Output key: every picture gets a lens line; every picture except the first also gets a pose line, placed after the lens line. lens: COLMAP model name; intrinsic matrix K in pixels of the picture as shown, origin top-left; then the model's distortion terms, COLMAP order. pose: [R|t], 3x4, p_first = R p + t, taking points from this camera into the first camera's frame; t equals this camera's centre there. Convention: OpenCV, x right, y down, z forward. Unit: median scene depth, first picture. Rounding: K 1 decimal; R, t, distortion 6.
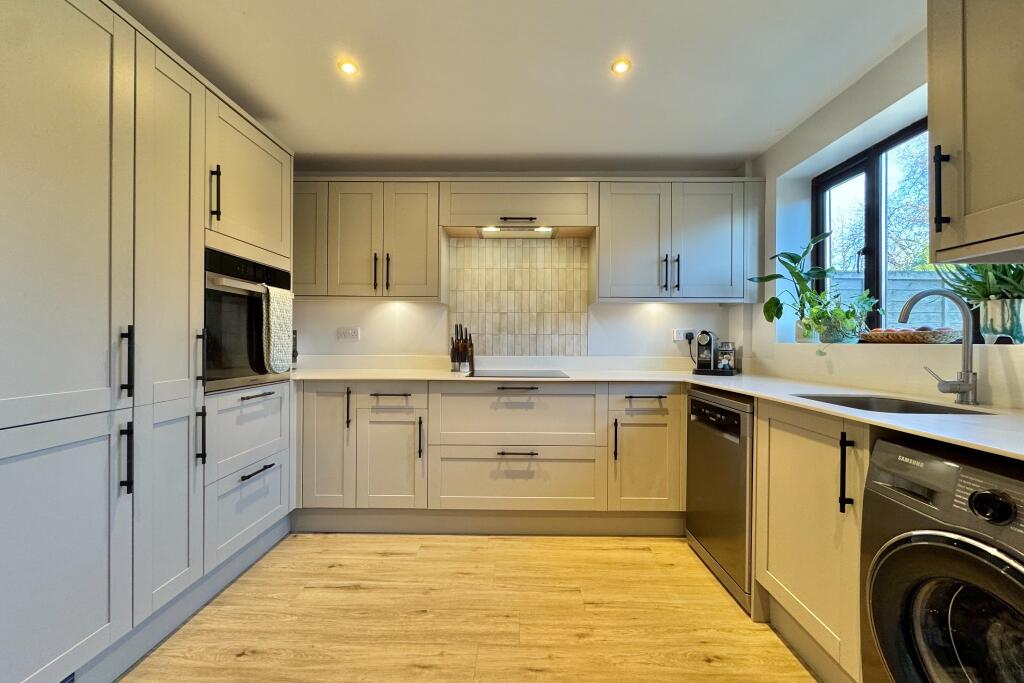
lens RADIAL K [[407.3, 0, 512.0], [0, 407.3, 341.2], [0, 0, 1]] dist [-0.003363, 0.000397]
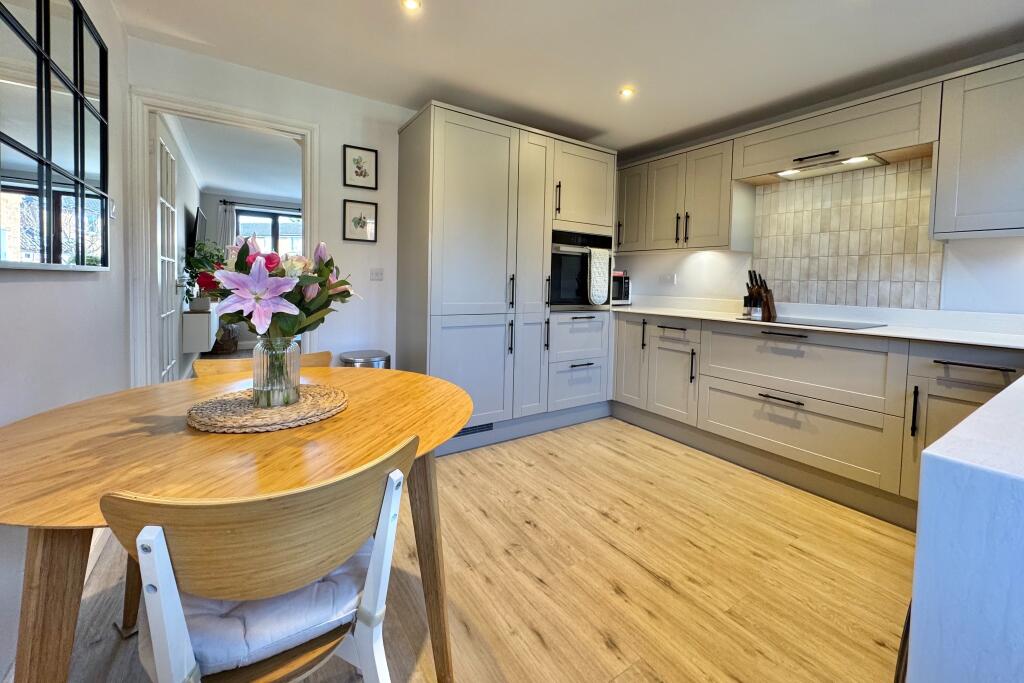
lens RADIAL K [[407.3, 0, 514.9], [0, 407.3, 297.2], [0, 0, 1]] dist [-0.003363, 0.000397]
pose [[0.567129, 0.040755, -0.822620, 0.455265], [-0.020882, 0.999165, 0.035105, 0.003385], [0.823365, -0.002731, 0.567506, -0.107655]]
